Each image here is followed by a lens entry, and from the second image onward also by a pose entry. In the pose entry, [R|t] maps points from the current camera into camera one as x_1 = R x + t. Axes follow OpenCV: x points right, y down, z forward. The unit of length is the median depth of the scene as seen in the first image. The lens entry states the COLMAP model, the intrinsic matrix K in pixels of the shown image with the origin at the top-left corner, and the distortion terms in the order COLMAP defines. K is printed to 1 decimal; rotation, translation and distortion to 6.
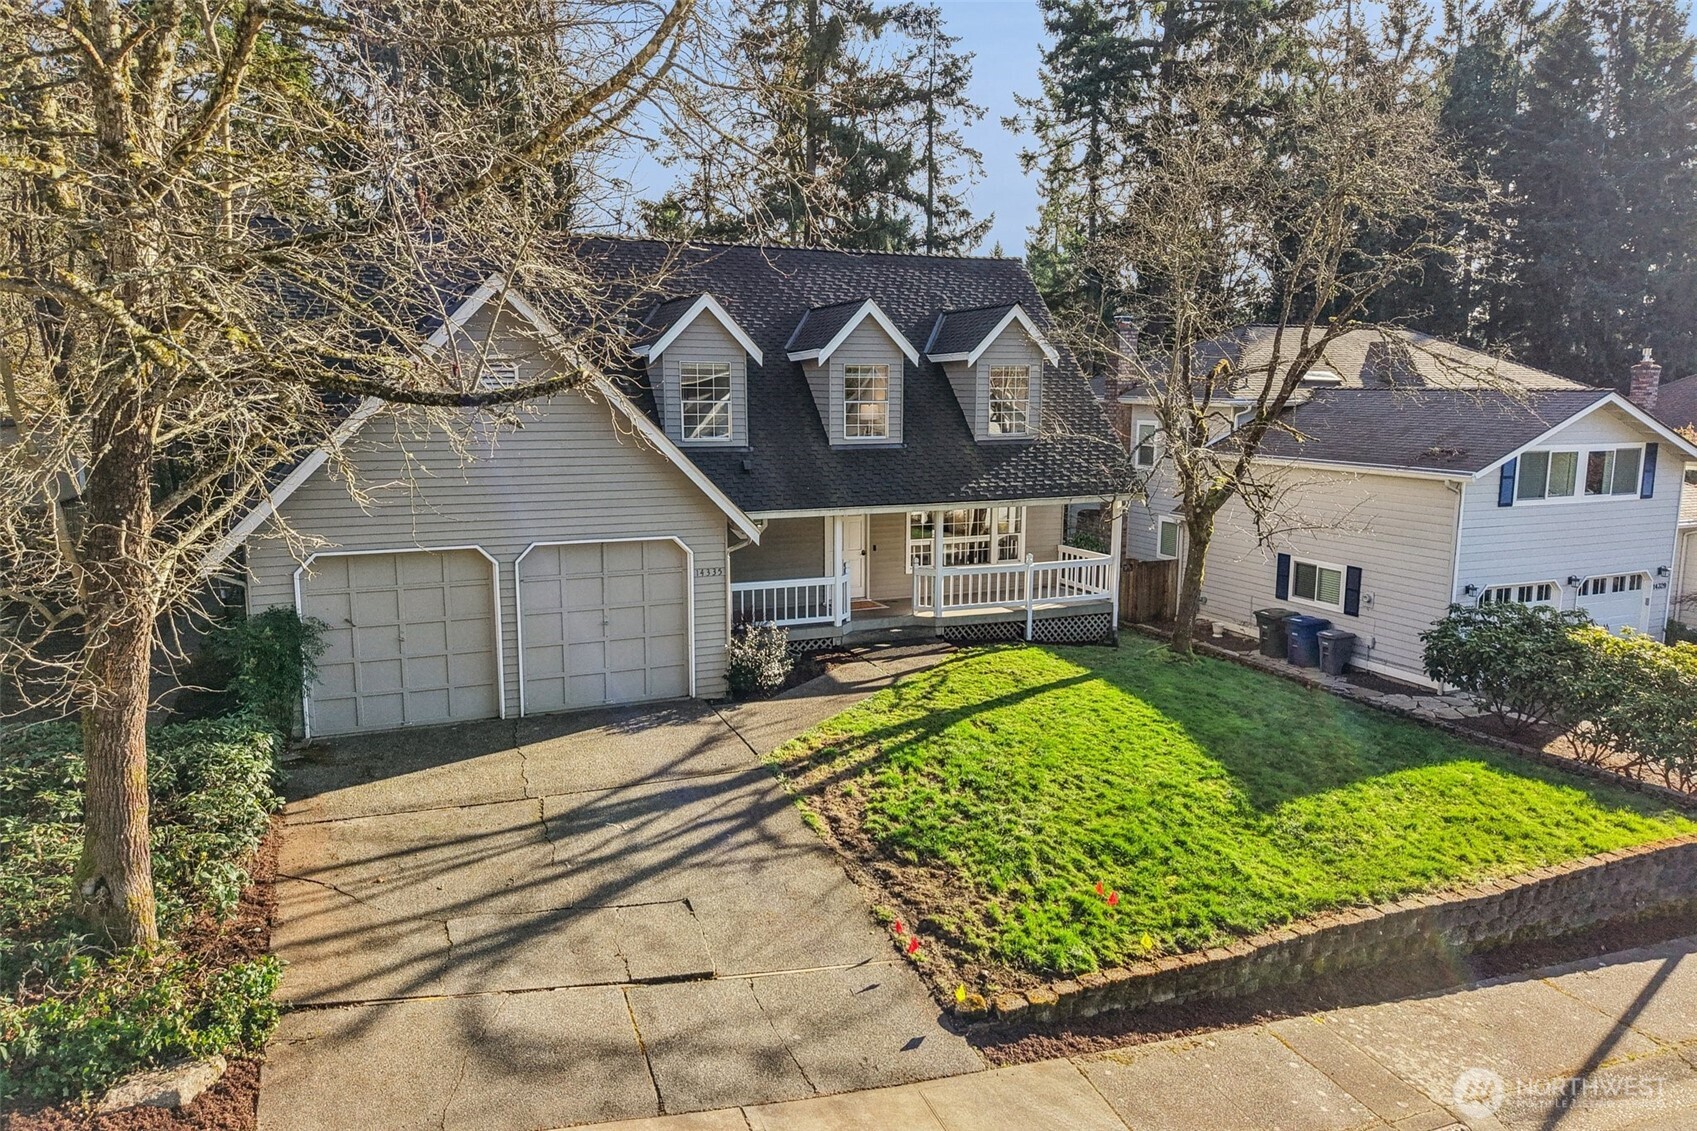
lens RADIAL K [[1137.7, 0, 823.7], [0, 1137.7, 565.3], [0, 0, 1]] dist [0.041372, -0.001337]
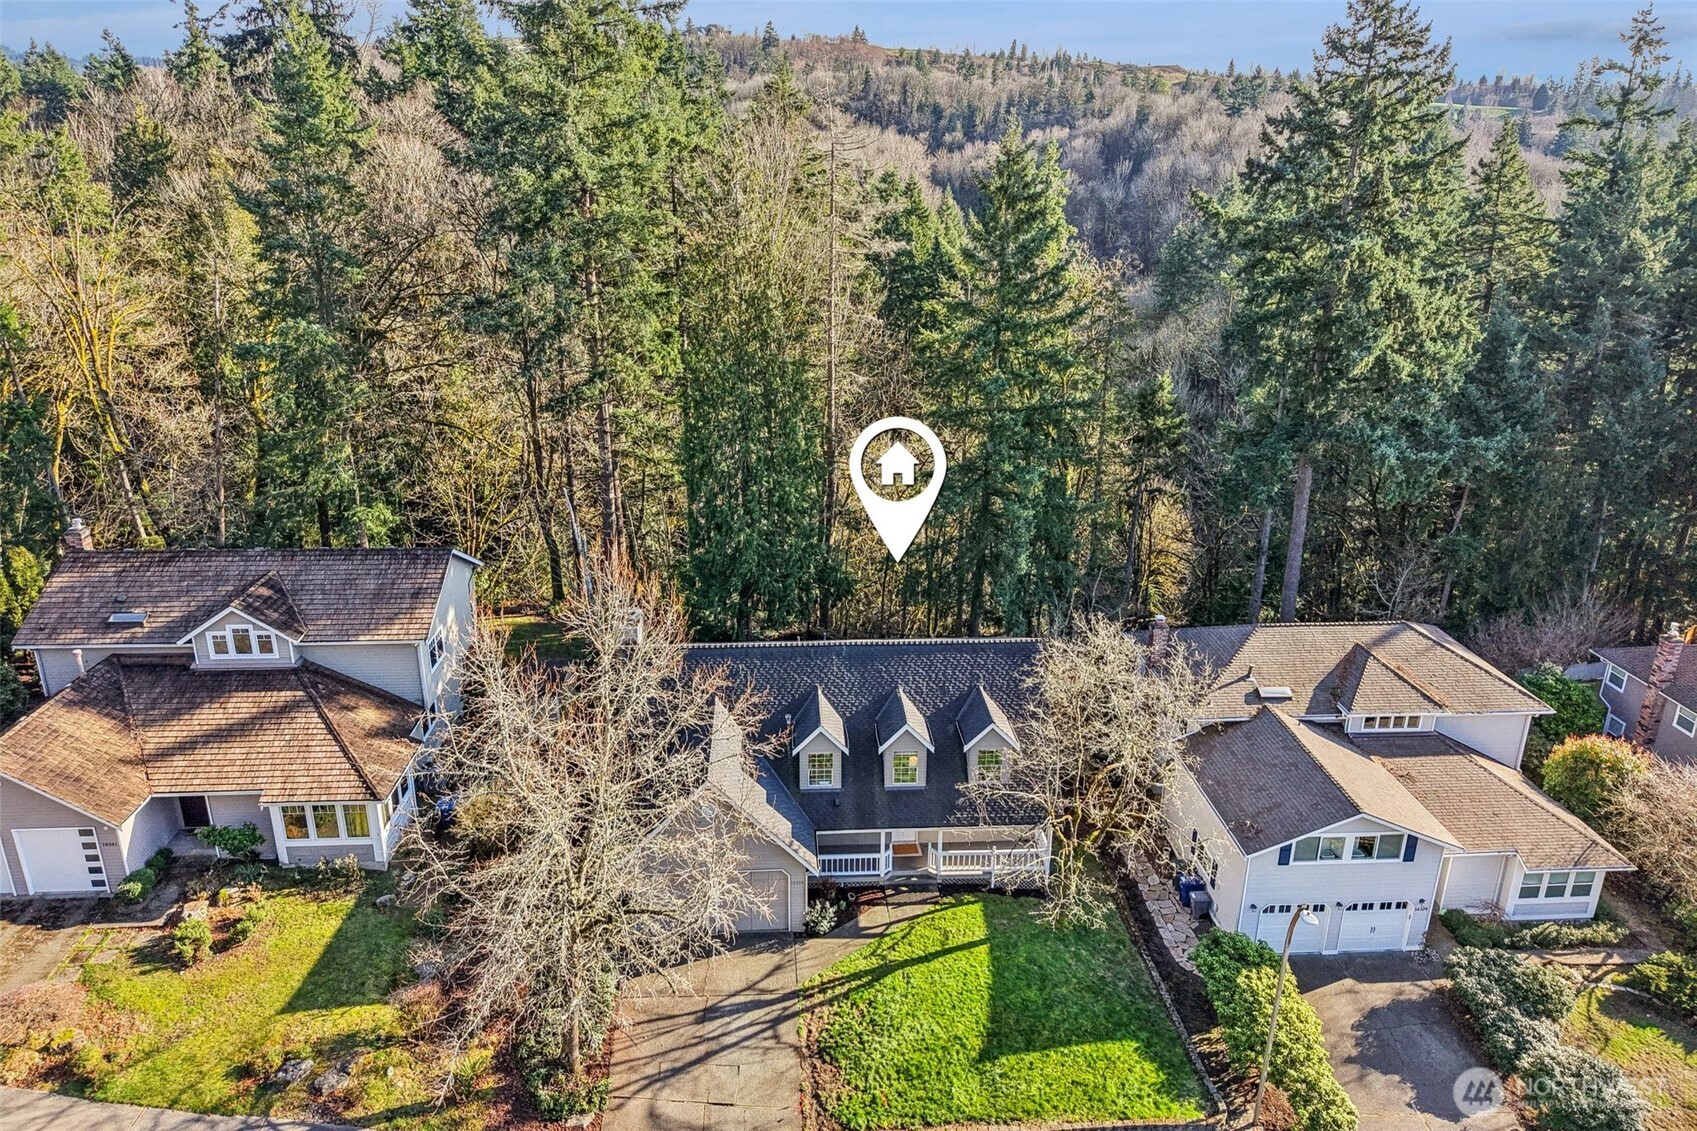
lens RADIAL K [[1156.5, 0, 848.5], [0, 1156.5, 565.5], [0, 0, 1]] dist [0.033800, 0.000410]
pose [[0.945804, 0.118721, -0.302259, 0.667796], [-0.059582, 0.978417, 0.197863, -1.157020], [0.319226, -0.169130, 0.932464, -1.066345]]
